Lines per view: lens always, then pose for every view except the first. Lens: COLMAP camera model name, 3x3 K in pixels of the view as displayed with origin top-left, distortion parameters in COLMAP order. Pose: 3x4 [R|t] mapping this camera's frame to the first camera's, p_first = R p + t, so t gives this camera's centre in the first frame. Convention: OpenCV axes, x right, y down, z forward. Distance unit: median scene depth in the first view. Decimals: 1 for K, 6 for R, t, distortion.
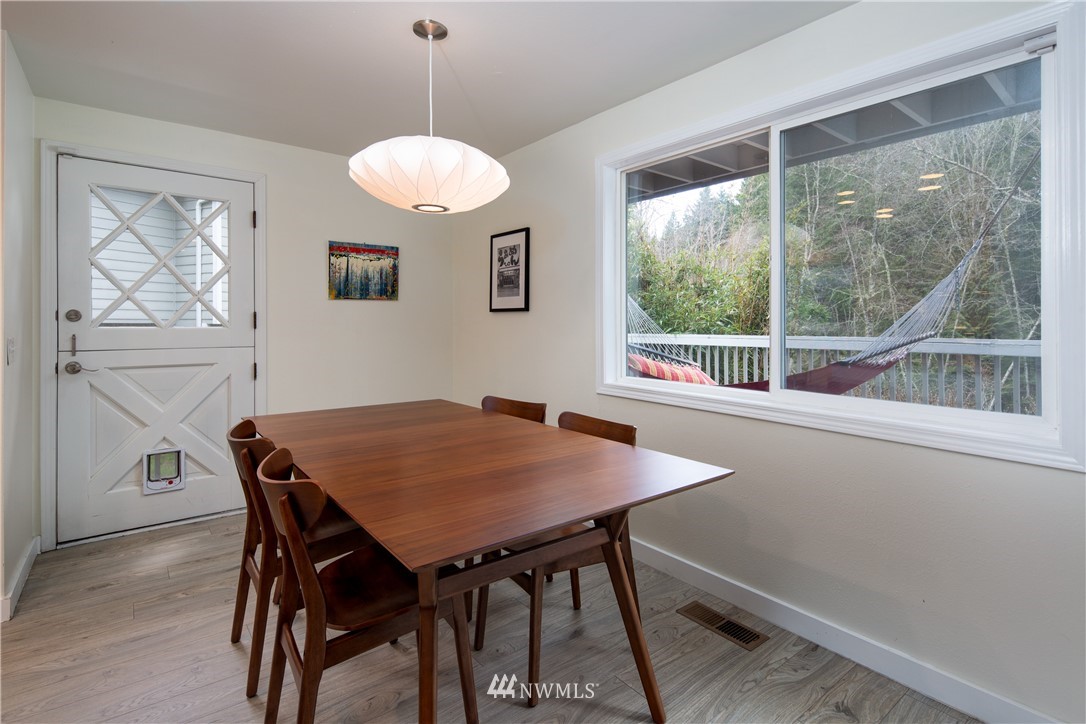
lens RADIAL K [[536.8, 0, 543.0], [0, 536.8, 325.3], [0, 0, 1]] dist [0.000527, 0.000413]
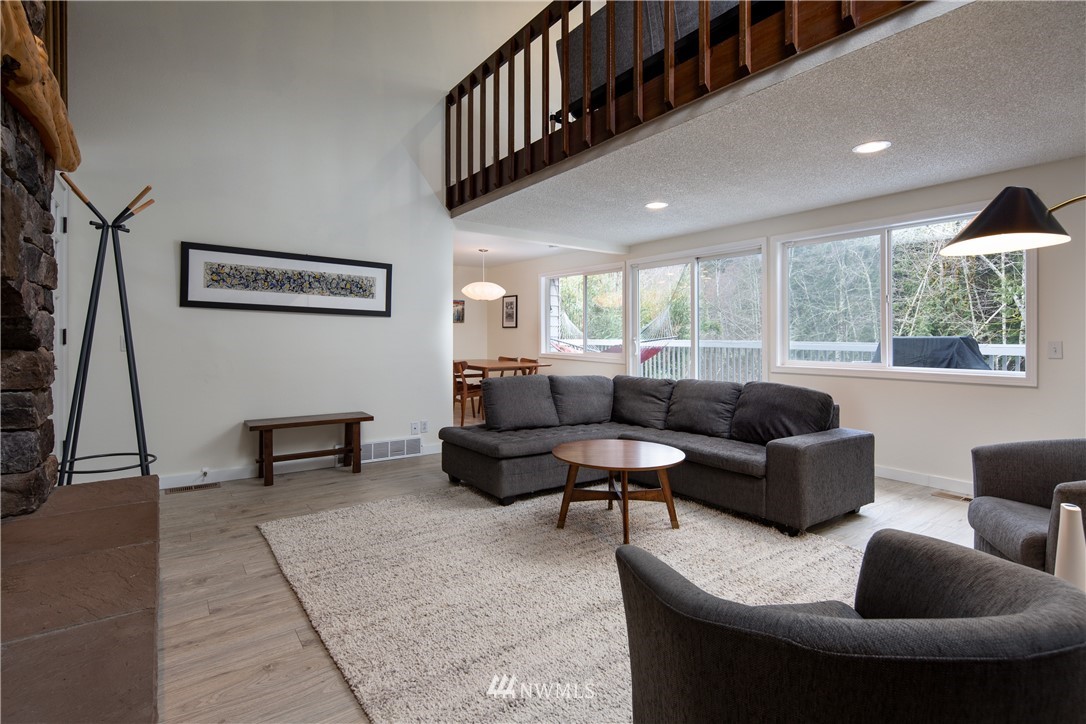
lens RADIAL K [[530.4, 0, 546.4], [0, 530.4, 351.4], [0, 0, 1]] dist [0.011397, -0.000143]
pose [[0.999310, 0.003417, -0.036984, 0.195912], [-0.002427, 0.999639, 0.026766, 0.017224], [0.037062, -0.026657, 0.998957, -1.448007]]
